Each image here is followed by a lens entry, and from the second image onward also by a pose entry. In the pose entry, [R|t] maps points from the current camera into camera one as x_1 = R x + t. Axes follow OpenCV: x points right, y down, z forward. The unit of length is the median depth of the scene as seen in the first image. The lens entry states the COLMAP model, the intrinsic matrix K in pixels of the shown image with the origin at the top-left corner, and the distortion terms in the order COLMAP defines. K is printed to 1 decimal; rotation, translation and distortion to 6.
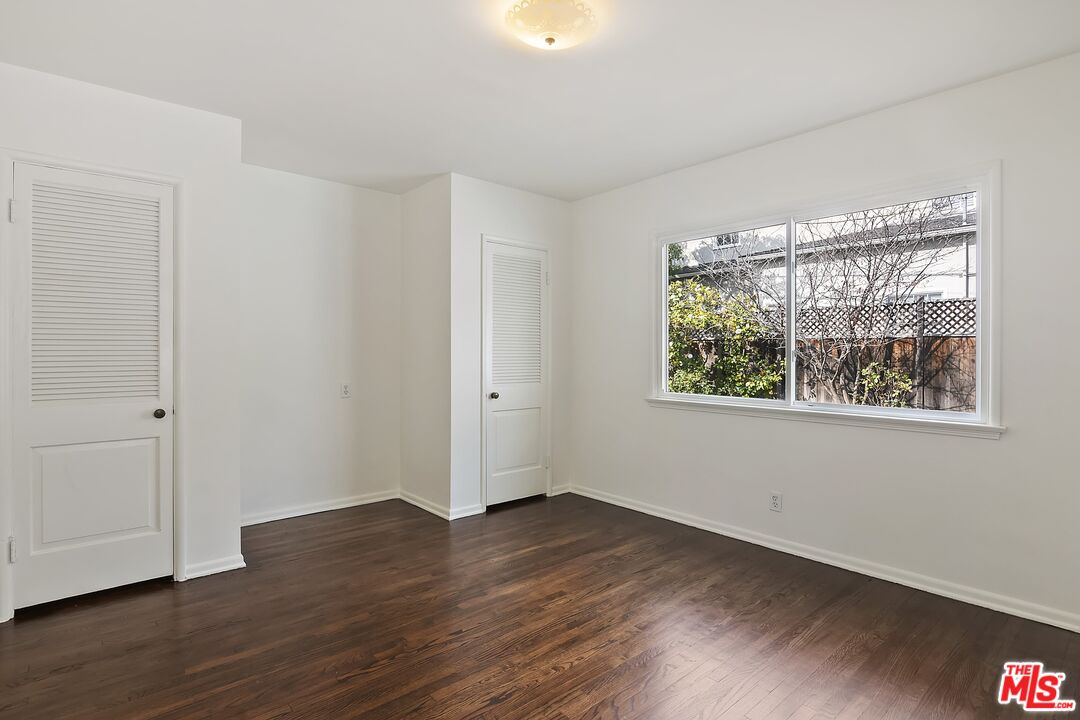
lens RADIAL K [[549.2, 0, 540.0], [0, 549.2, 360.0], [0, 0, 1]] dist [0.000471, 0.000023]
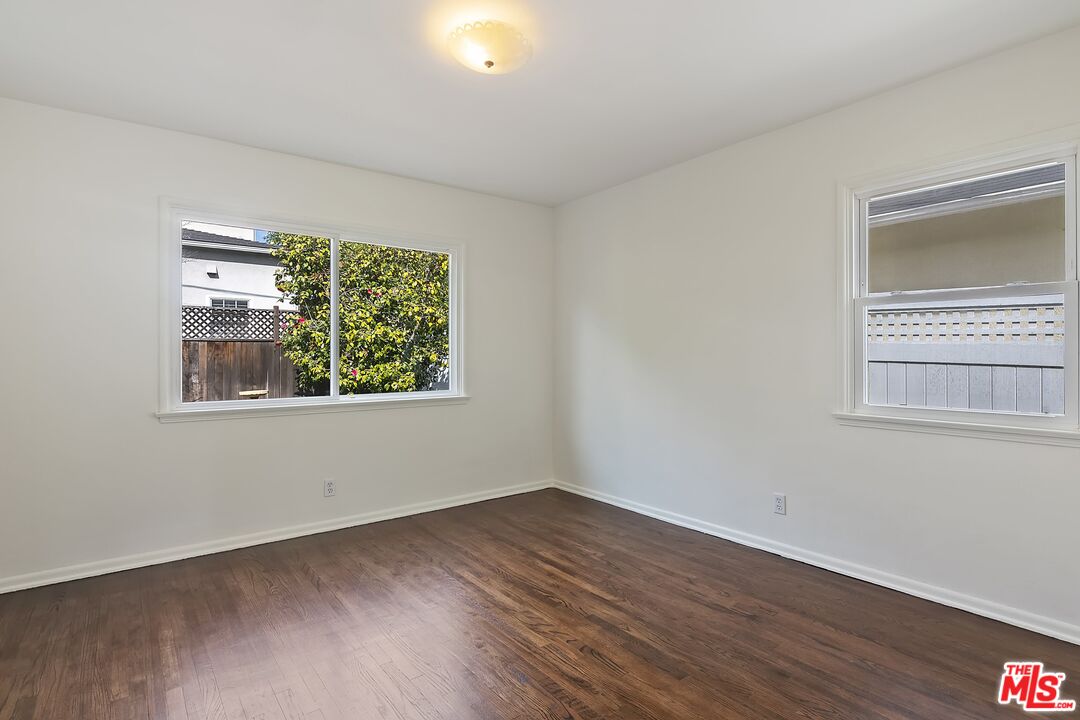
lens RADIAL K [[549.2, 0, 540.0], [0, 549.2, 360.0], [0, 0, 1]] dist [0.000471, 0.000023]
pose [[0.040960, -0.007492, 0.999133, -0.686679], [0.015783, 0.999852, 0.006850, 0.000736], [-0.999036, 0.015489, 0.041073, 0.554152]]
